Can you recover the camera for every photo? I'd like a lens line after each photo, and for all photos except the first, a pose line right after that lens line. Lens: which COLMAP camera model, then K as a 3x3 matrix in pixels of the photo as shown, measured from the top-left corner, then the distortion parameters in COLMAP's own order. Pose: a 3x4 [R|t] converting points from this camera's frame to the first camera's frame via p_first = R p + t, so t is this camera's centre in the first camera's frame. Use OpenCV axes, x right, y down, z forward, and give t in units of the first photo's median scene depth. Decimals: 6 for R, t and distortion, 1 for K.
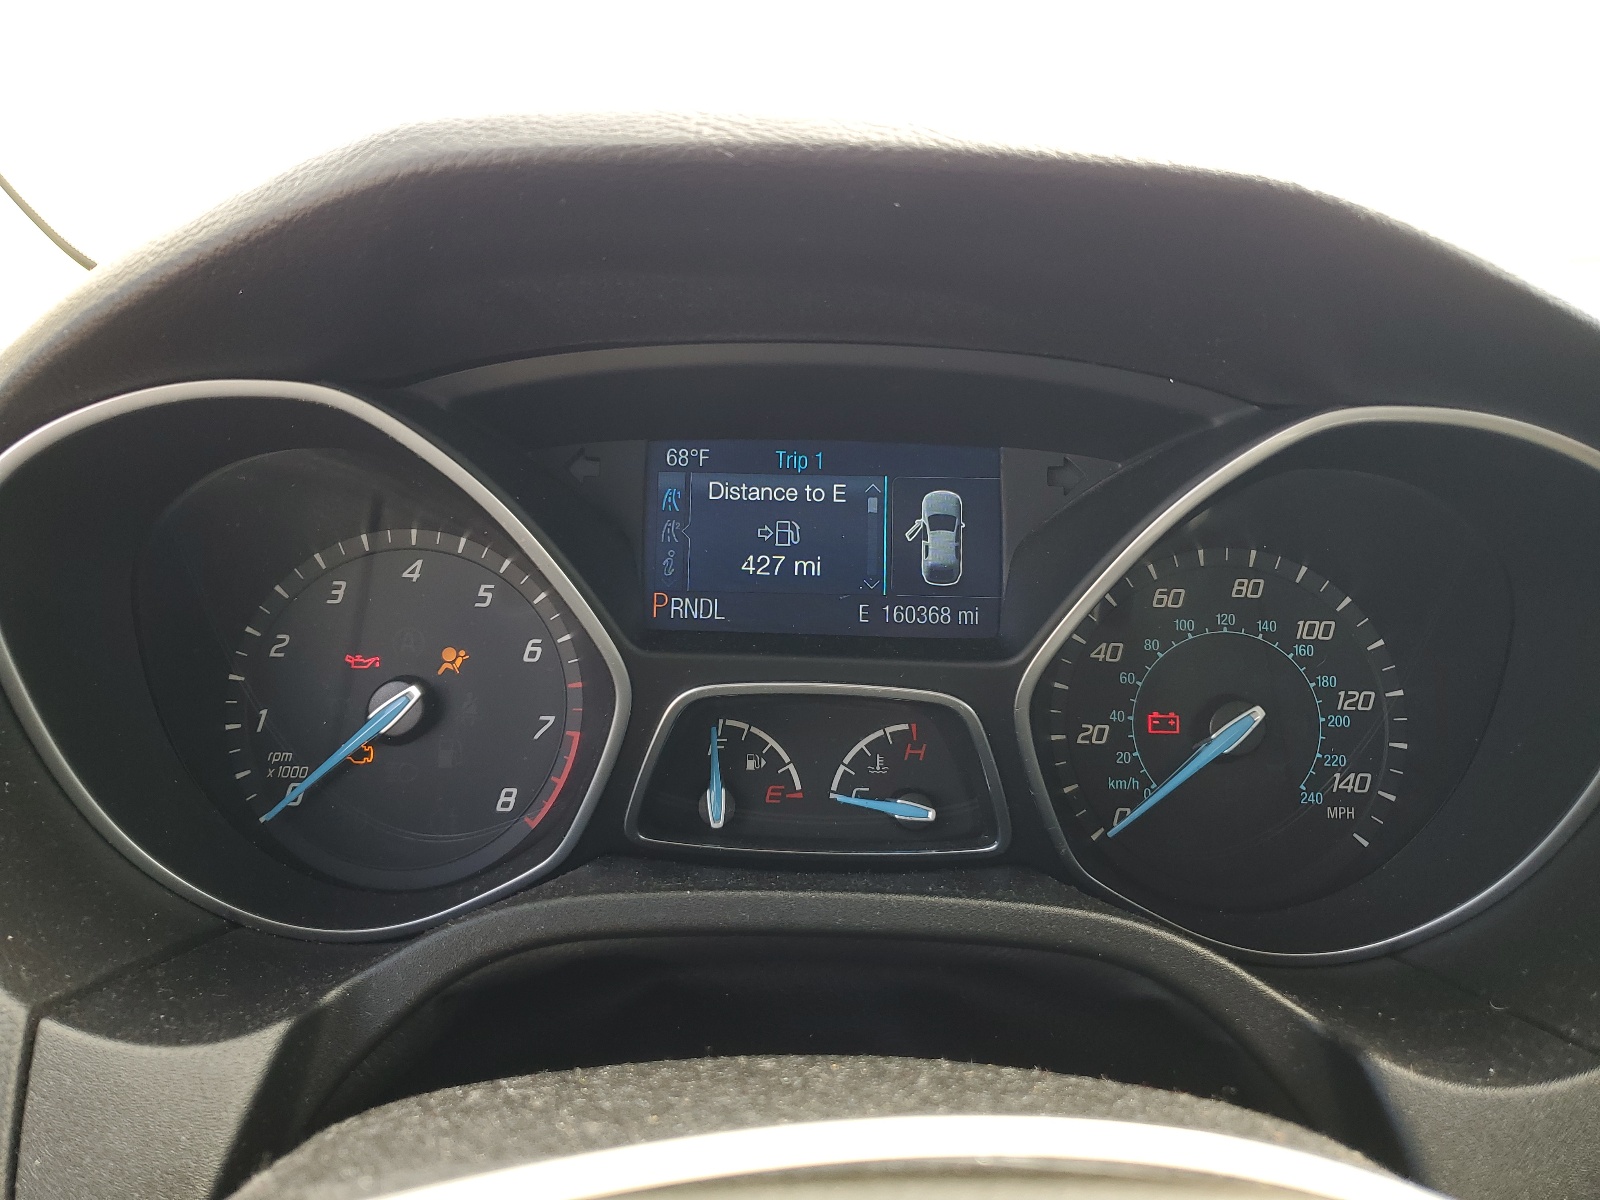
lens RADIAL K [[1237.1, 0, 800.0], [0, 1237.1, 600.0], [0, 0, 1]] dist [-0.008277, 0.043316]
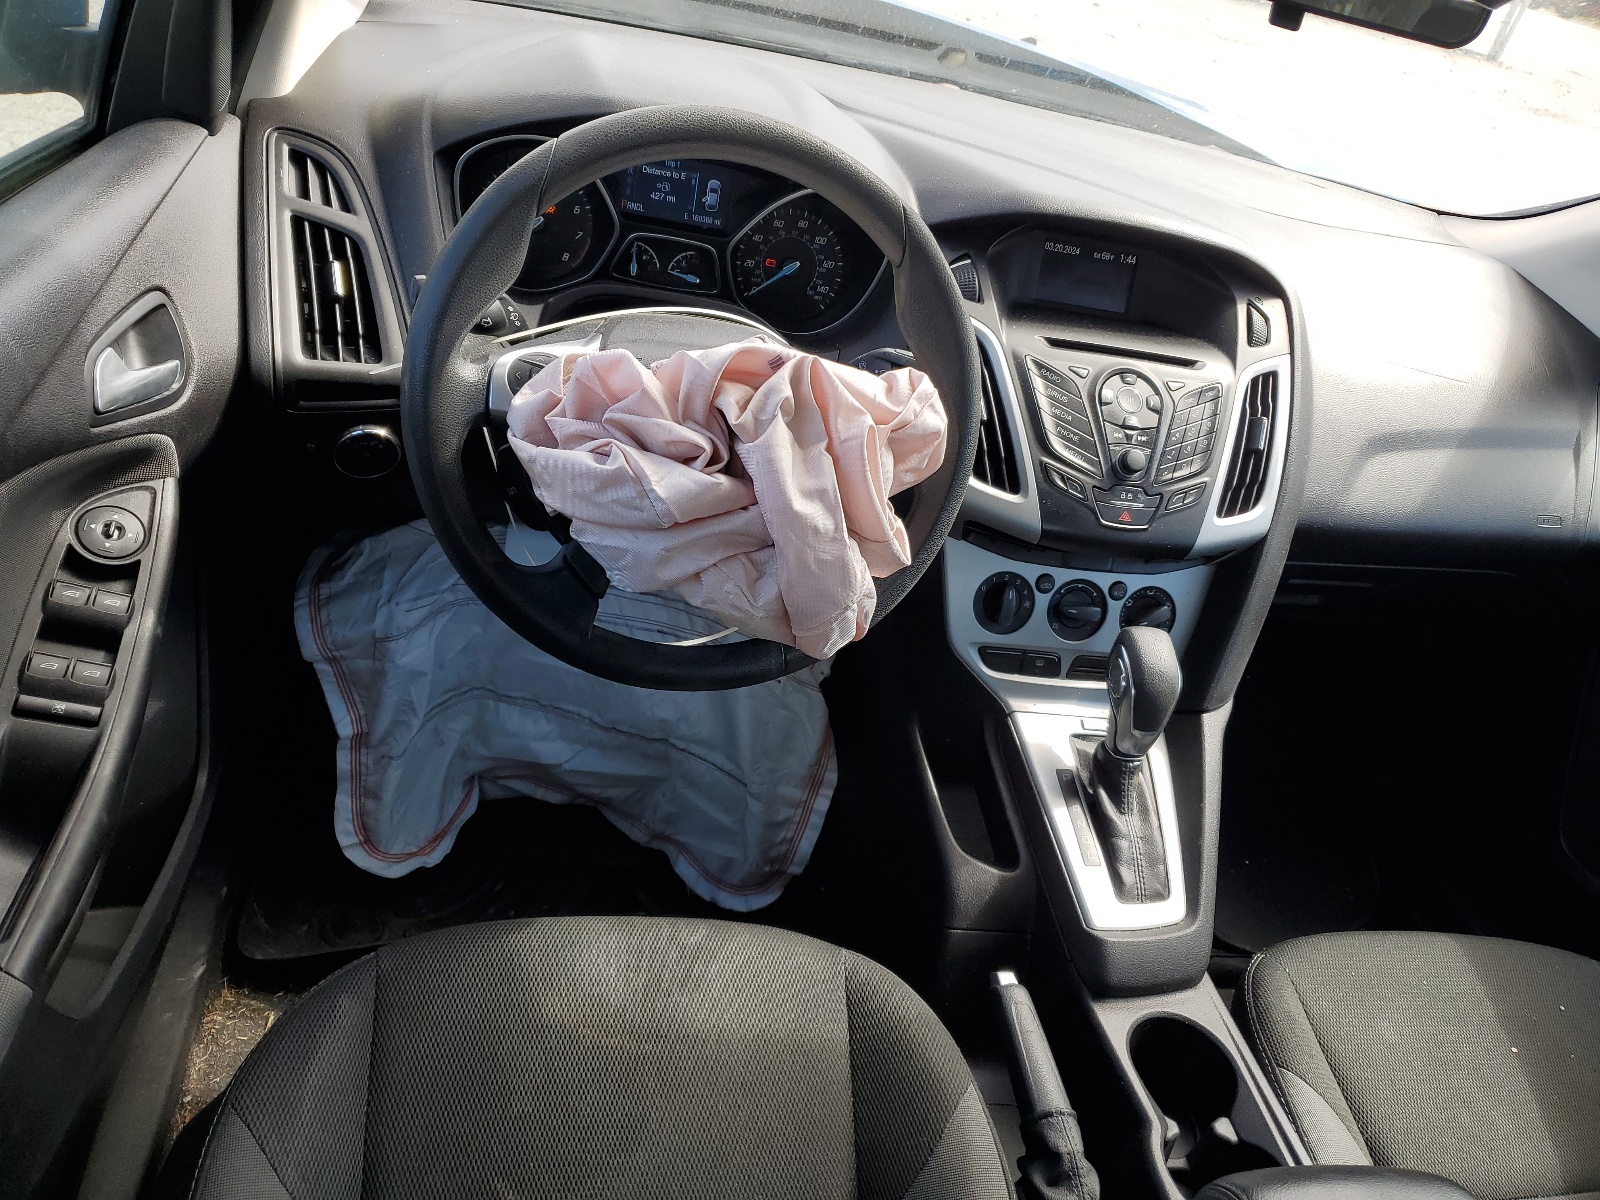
lens RADIAL K [[1237.1, 0, 800.0], [0, 1237.1, 600.0], [0, 0, 1]] dist [-0.008277, 0.043316]
pose [[0.963482, 0.072549, 0.257760, -0.418658], [-0.165476, 0.918112, 0.360122, -0.278133], [-0.210525, -0.389624, 0.896589, -2.344761]]
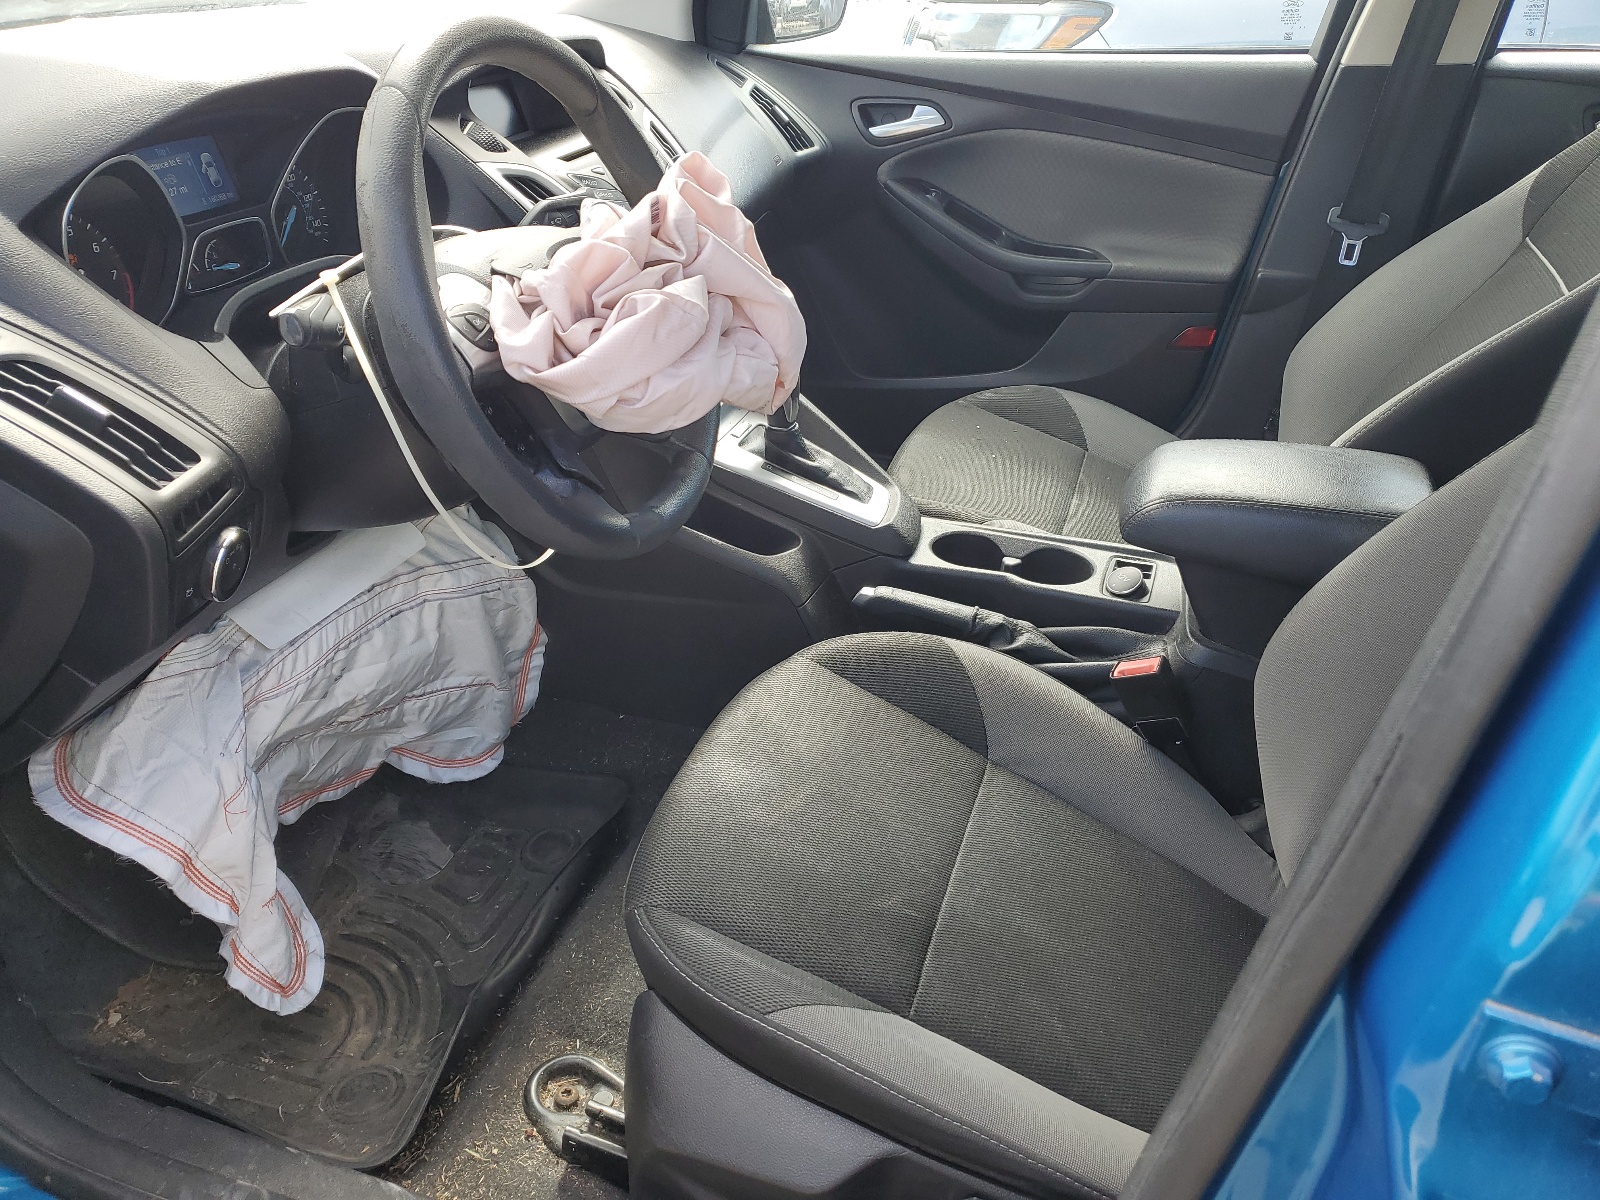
lens RADIAL K [[1237.1, 0, 800.0], [0, 1237.1, 600.0], [0, 0, 1]] dist [-0.008277, 0.043316]
pose [[0.323702, -0.487242, 0.811057, -2.317598], [0.172543, 0.873234, 0.455731, -0.257916], [-0.930294, -0.007579, 0.366737, -1.413884]]
